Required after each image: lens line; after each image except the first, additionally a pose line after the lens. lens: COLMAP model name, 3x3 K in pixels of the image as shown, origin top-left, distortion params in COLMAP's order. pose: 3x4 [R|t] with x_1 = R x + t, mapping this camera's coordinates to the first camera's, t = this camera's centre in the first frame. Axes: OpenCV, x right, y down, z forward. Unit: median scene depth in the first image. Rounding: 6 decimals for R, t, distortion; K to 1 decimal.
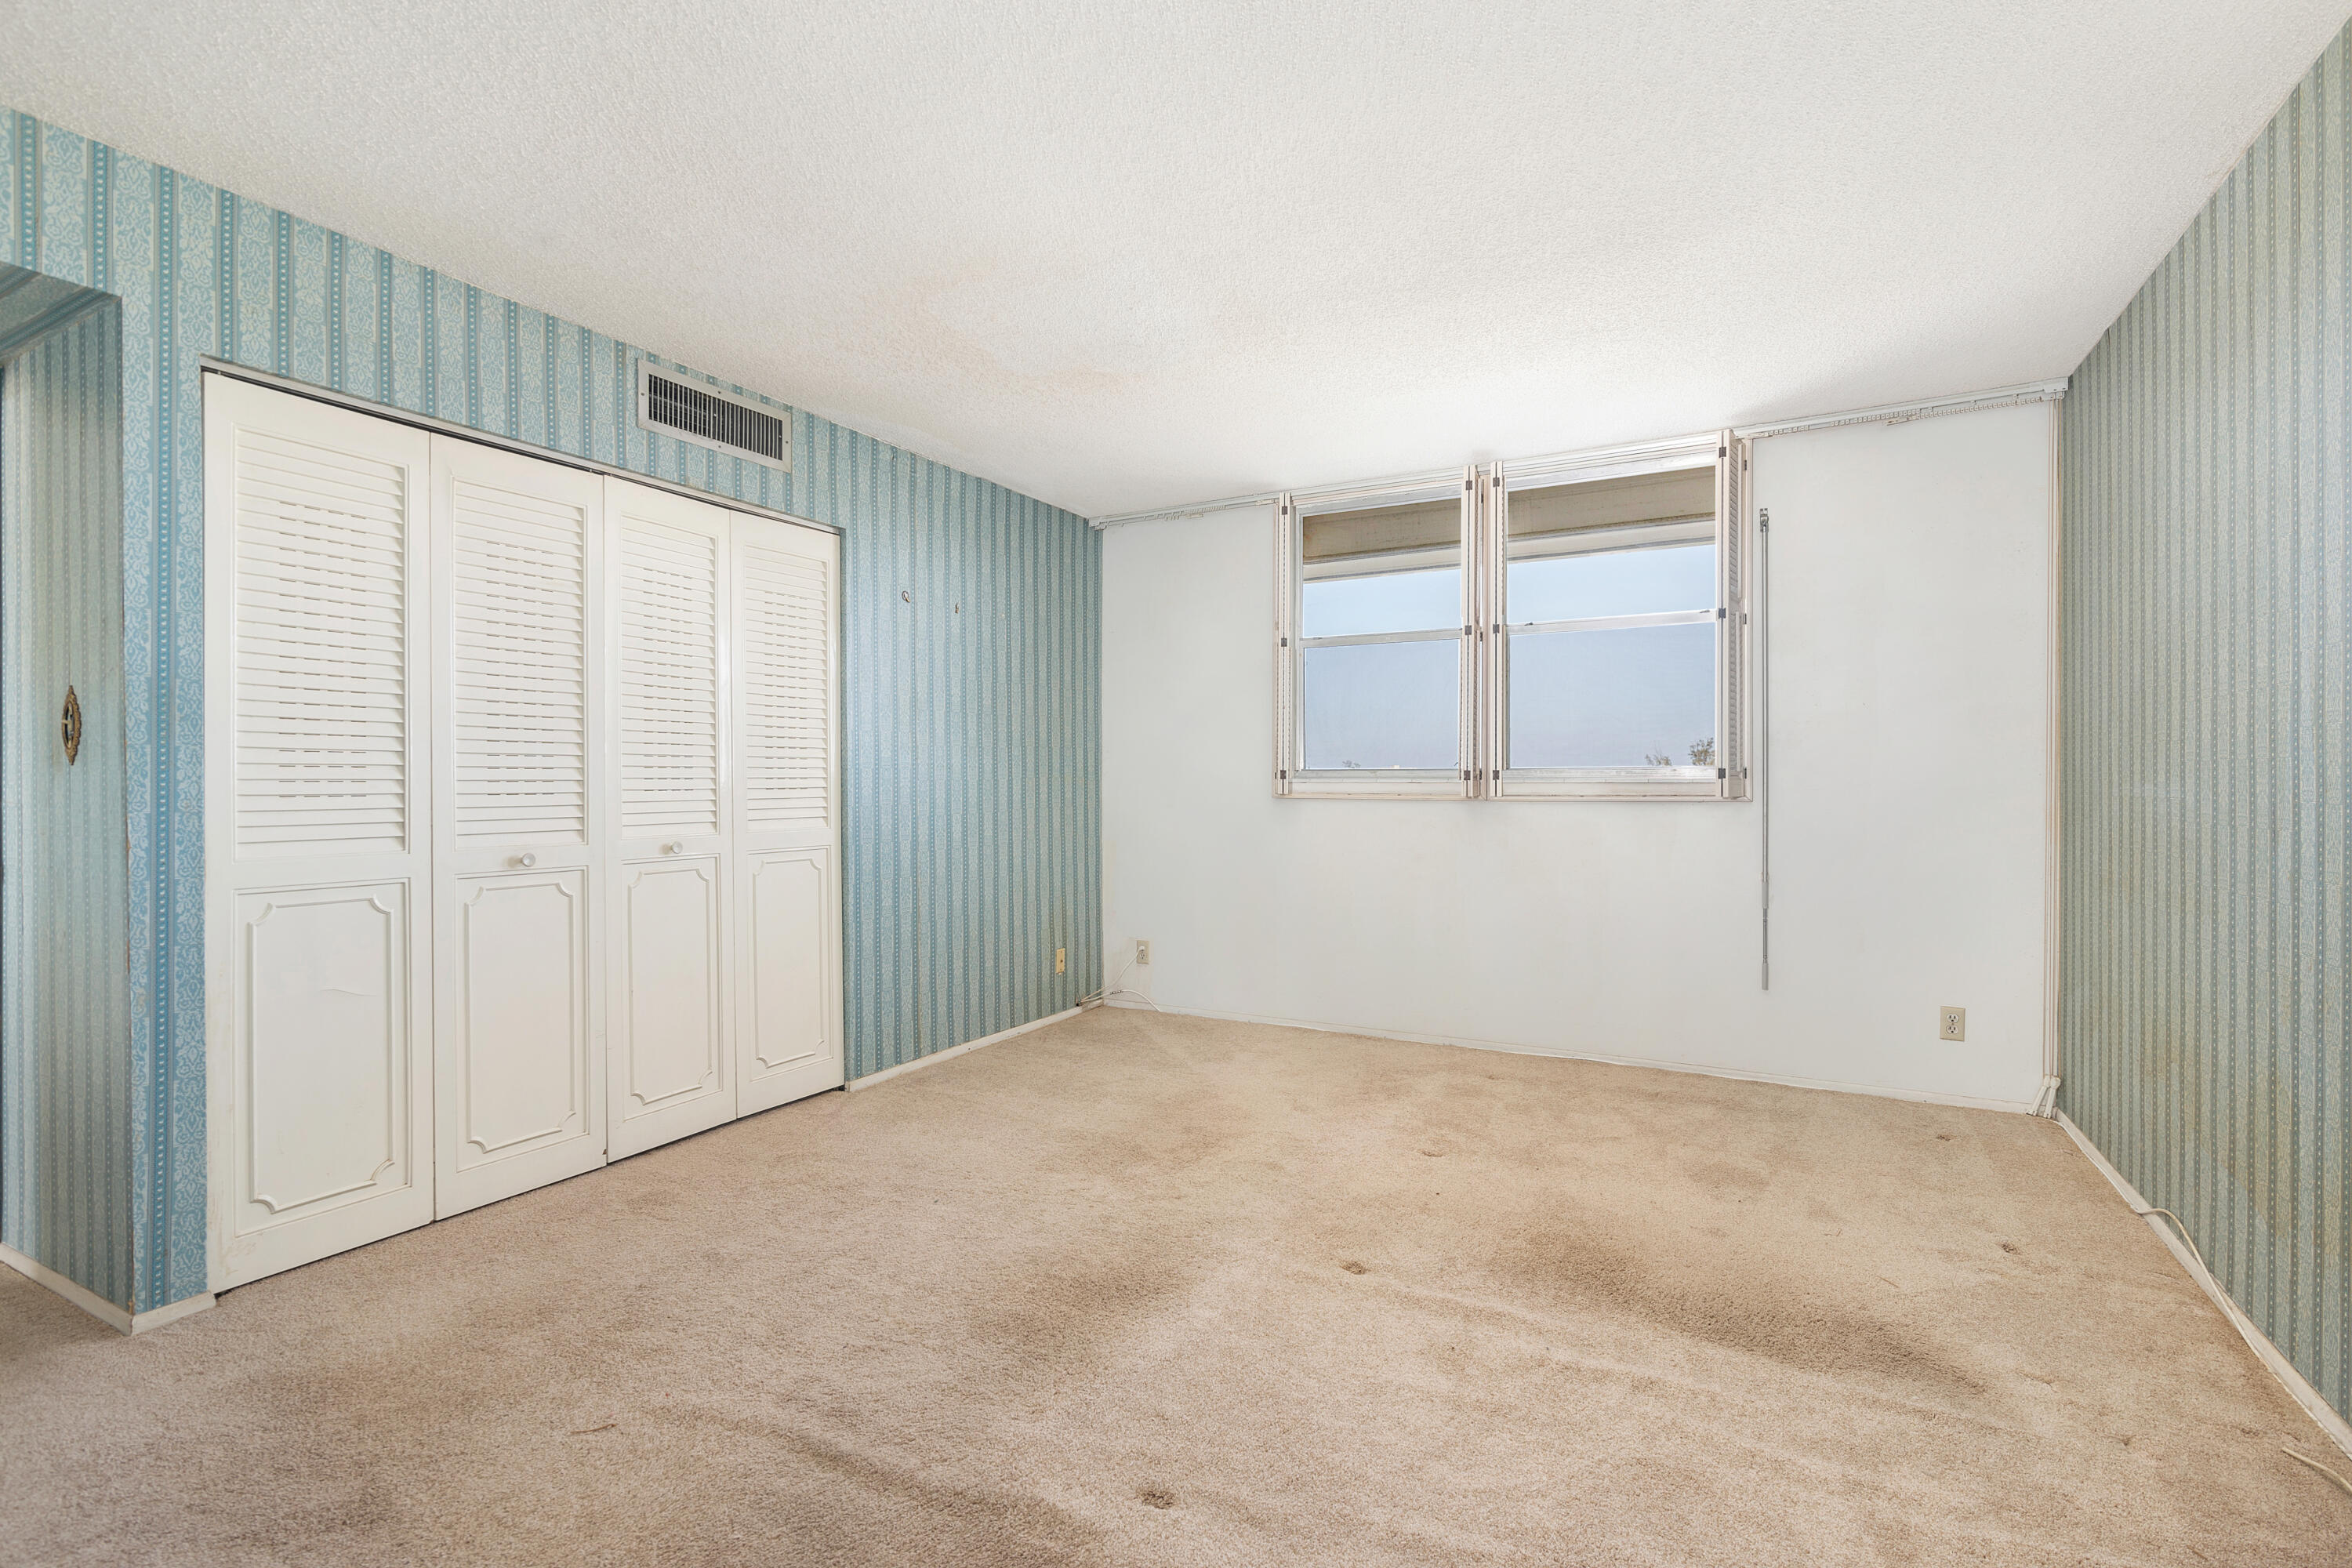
lens RADIAL K [[1067.9, 0, 1178.8], [0, 1067.9, 792.5], [0, 0, 1]] dist [0.004736, -0.001276]
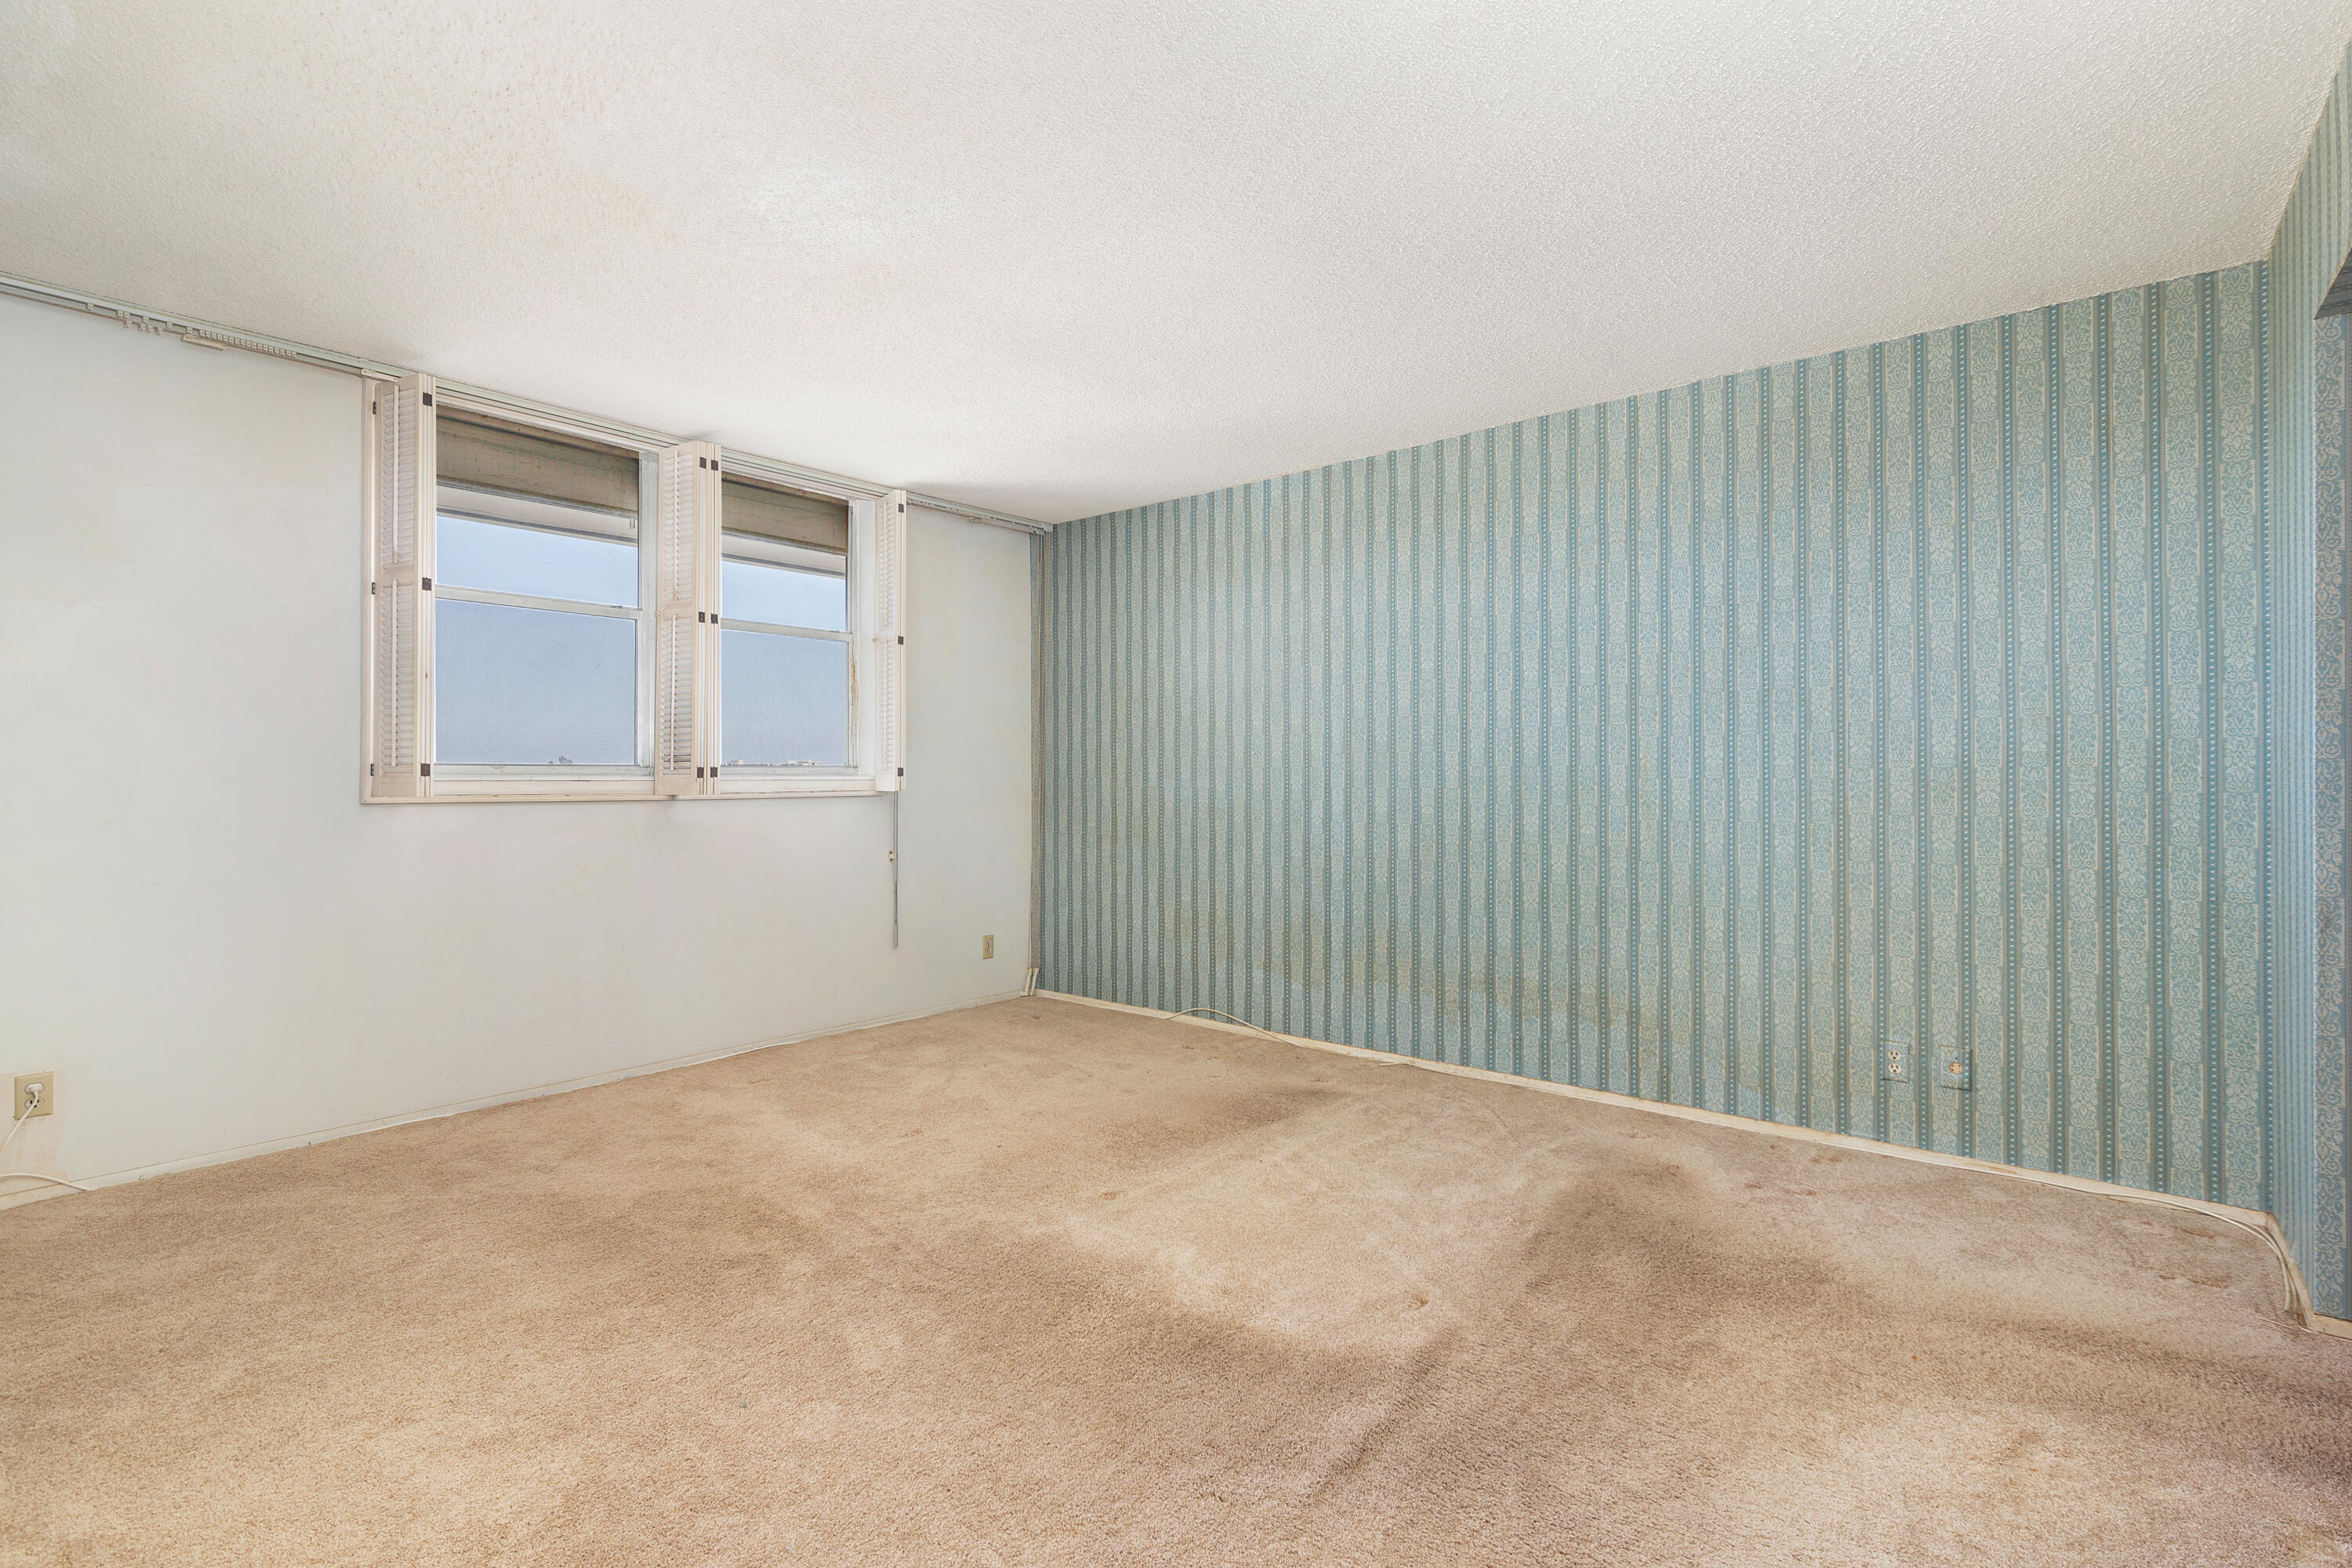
lens RADIAL K [[1067.9, 0, 1181.0], [0, 1067.9, 772.4], [0, 0, 1]] dist [0.004736, -0.001276]
pose [[0.197727, 0.004082, 0.980249, -0.700820], [0.010596, 0.999924, -0.006301, -0.008441], [-0.980200, 0.011632, 0.197668, 0.498072]]
